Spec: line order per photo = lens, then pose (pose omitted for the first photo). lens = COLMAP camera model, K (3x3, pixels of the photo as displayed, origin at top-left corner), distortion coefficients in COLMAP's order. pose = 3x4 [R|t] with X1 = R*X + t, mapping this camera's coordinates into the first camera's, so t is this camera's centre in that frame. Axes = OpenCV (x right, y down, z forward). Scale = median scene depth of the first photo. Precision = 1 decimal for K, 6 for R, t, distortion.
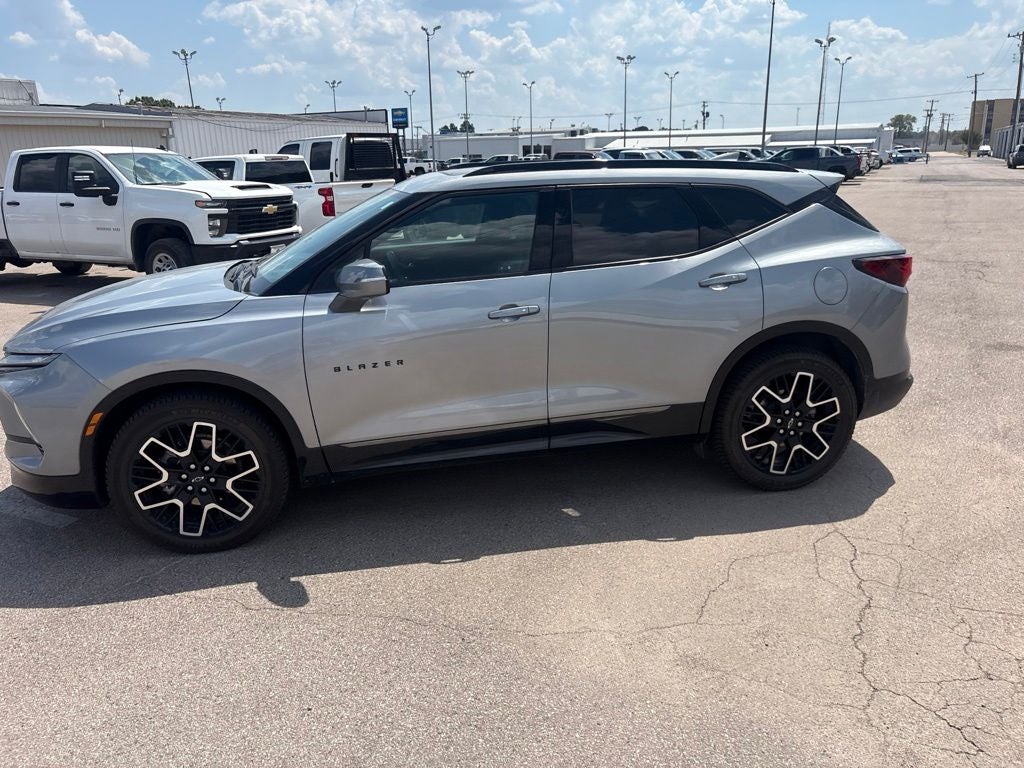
lens RADIAL K [[767.9, 0, 512.0], [0, 767.9, 384.0], [0, 0, 1]] dist [0.002210, 0.000282]
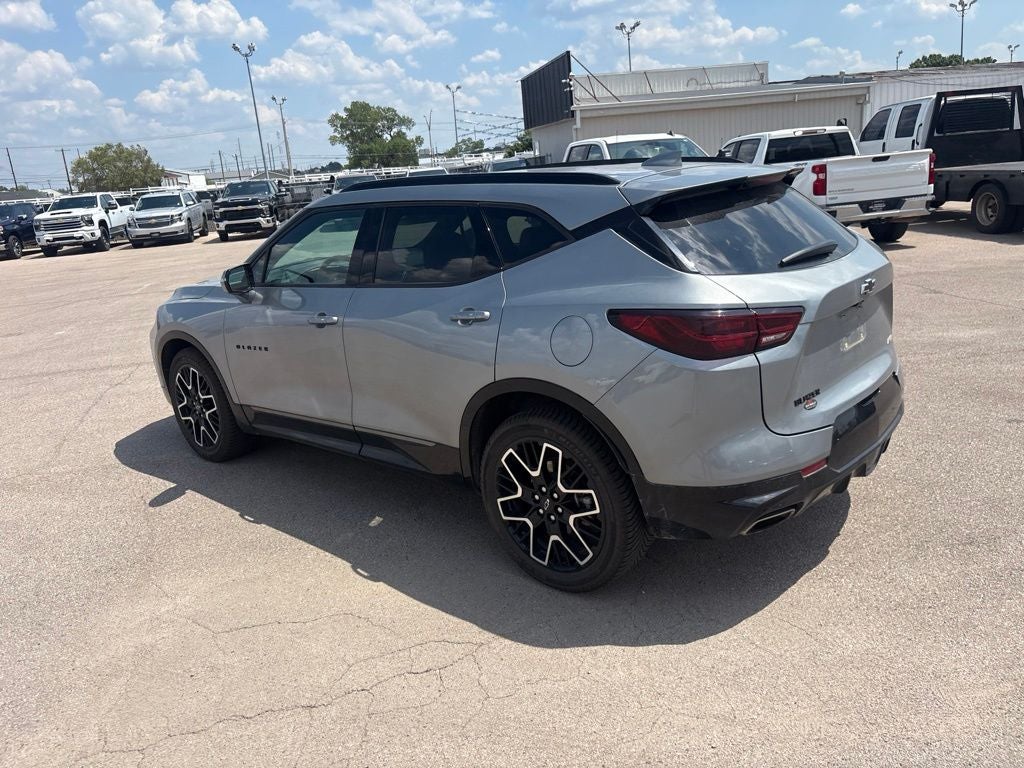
lens RADIAL K [[765.9, 0, 521.2], [0, 765.9, 384.9], [0, 0, 1]] dist [0.014846, -0.010951]
pose [[0.623089, 0.190036, -0.758713, 0.921748], [-0.155262, 0.980782, 0.118150, -0.158706], [0.766586, 0.044181, 0.640620, 0.471716]]
